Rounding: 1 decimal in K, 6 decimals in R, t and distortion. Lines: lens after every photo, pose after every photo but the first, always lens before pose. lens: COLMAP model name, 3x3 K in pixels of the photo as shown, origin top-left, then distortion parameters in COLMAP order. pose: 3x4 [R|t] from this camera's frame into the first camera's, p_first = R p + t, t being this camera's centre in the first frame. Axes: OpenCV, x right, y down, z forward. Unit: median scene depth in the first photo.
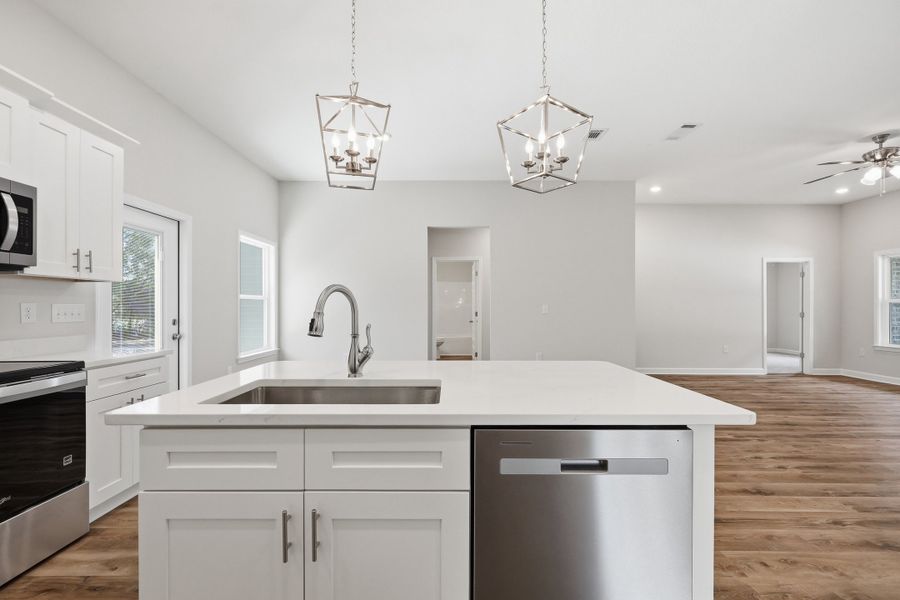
lens RADIAL K [[382.4, 0, 448.6], [0, 382.4, 305.6], [0, 0, 1]] dist [0.003532, 0.000648]
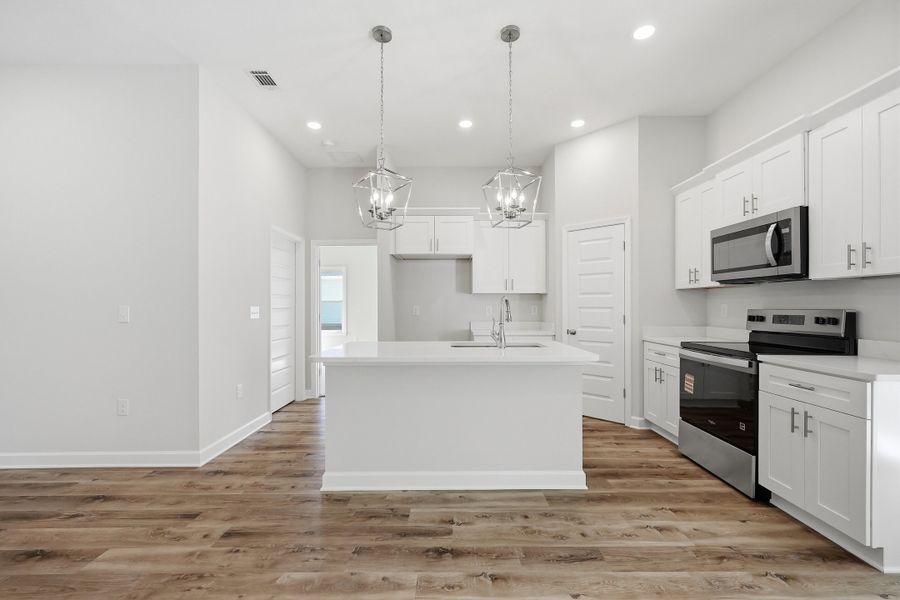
lens RADIAL K [[382.4, 0, 448.6], [0, 382.4, 305.6], [0, 0, 1]] dist [0.003532, 0.000648]
pose [[-0.999998, 0.002038, 0.000008, -0.006059], [0.002038, 0.999998, -0.000571, -0.003889], [-0.000009, -0.000571, -1.000000, 2.124850]]
